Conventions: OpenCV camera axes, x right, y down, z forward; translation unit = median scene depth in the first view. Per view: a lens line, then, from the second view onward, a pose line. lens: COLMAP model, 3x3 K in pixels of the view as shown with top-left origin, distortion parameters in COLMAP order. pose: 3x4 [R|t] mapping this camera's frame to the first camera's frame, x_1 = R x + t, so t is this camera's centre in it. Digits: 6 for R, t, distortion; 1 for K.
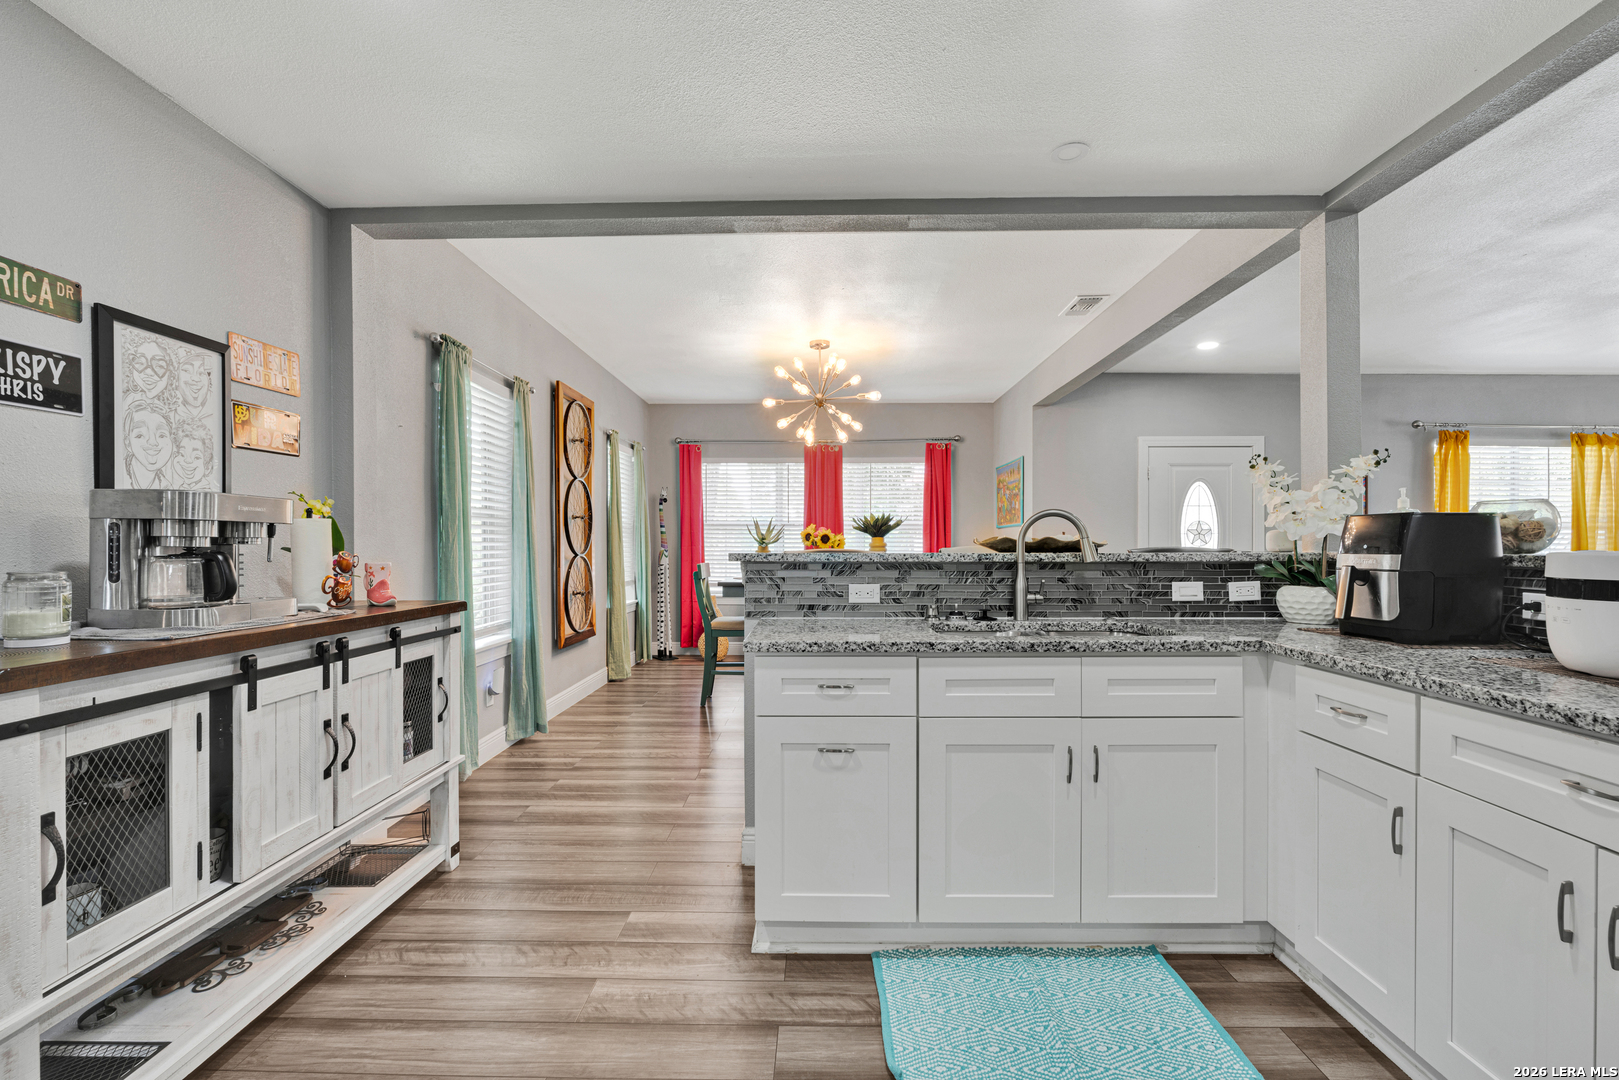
lens RADIAL K [[713.8, 0, 805.2], [0, 713.8, 545.3], [0, 0, 1]] dist [-0.003527, -0.000194]
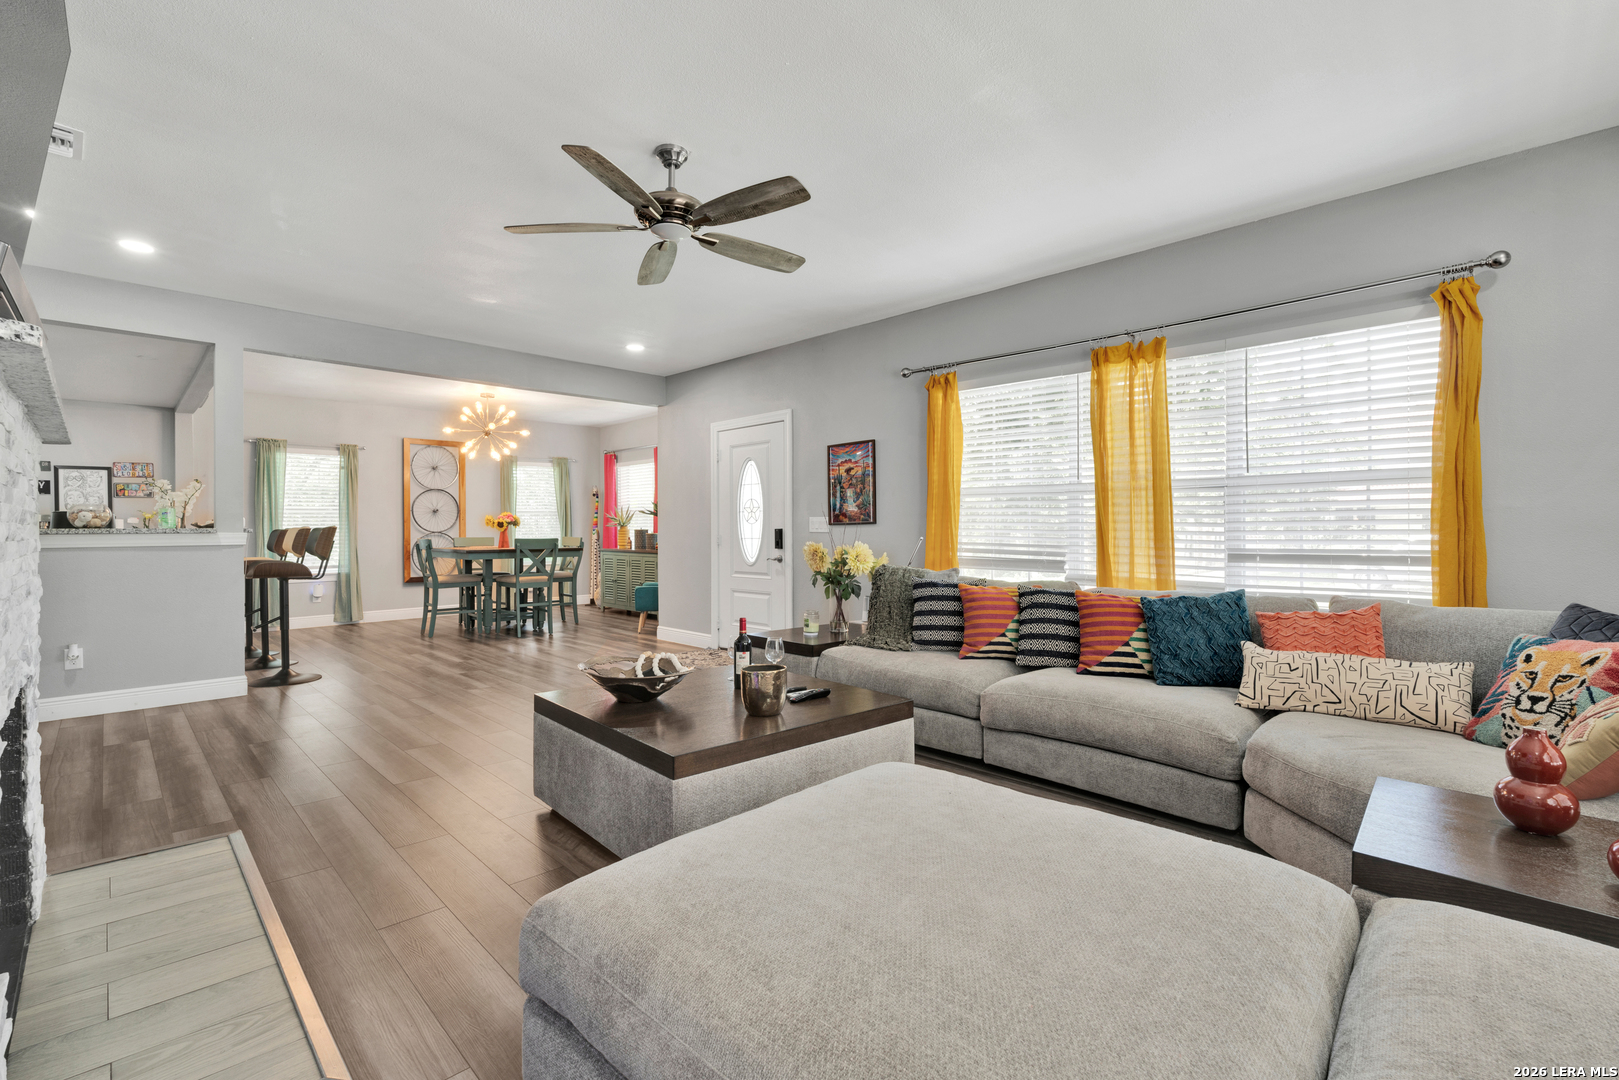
lens RADIAL K [[706.5, 0, 809.0], [0, 706.5, 514.7], [0, 0, 1]] dist [-0.001559, -0.000319]
pose [[0.708607, -0.013877, -0.705467, 3.115794], [0.008297, 0.999901, -0.011335, 0.004317], [0.705555, 0.002179, 0.708652, 0.793365]]
